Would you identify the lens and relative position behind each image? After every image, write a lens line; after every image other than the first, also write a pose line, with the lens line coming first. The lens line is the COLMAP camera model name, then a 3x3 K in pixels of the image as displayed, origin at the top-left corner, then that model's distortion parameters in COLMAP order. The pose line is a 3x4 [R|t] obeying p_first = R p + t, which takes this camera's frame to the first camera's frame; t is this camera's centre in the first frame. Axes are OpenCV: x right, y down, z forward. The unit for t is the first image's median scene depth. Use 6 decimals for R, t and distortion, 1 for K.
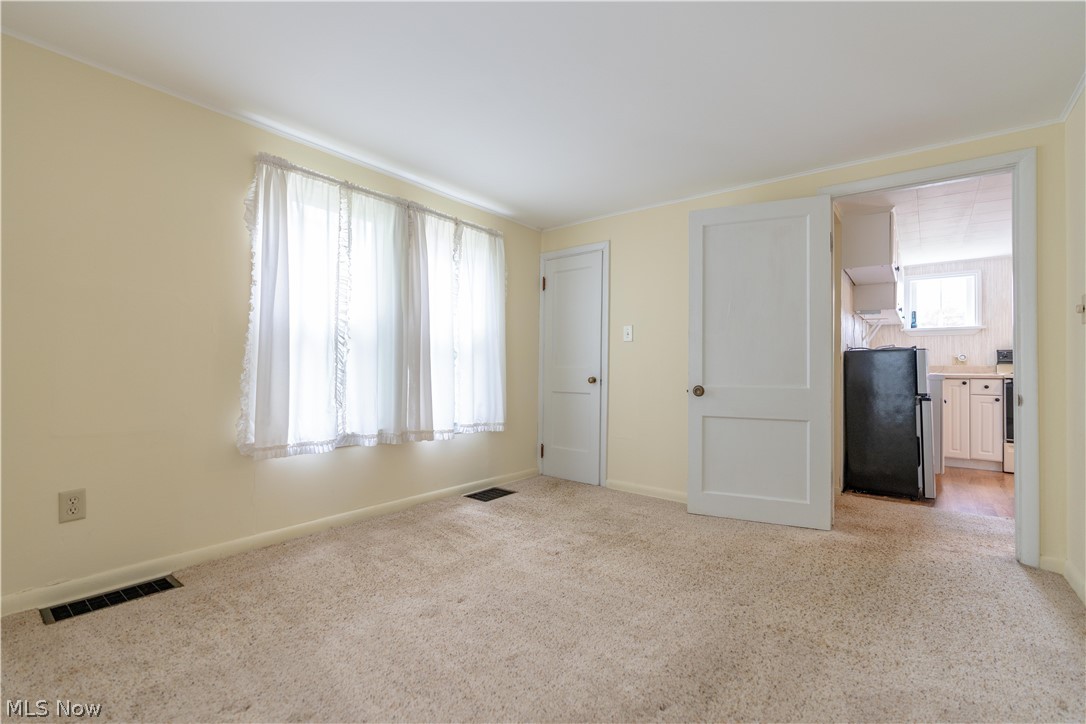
lens RADIAL K [[493.6, 0, 542.6], [0, 493.6, 363.4], [0, 0, 1]] dist [-0.004372, 0.000586]
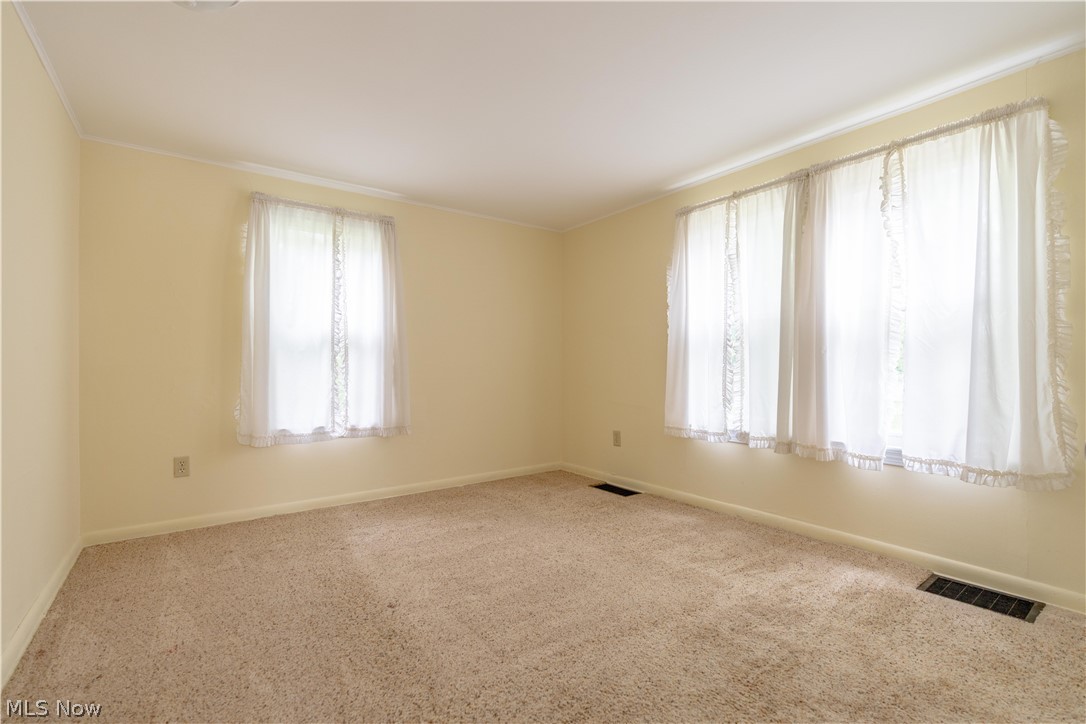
lens RADIAL K [[493.6, 0, 545.3], [0, 493.6, 367.8], [0, 0, 1]] dist [-0.004372, 0.000586]
pose [[-0.282536, -0.002858, -0.959252, 0.732746], [0.012567, 0.999899, -0.006681, 0.009240], [0.959174, -0.013943, -0.282471, 0.905825]]
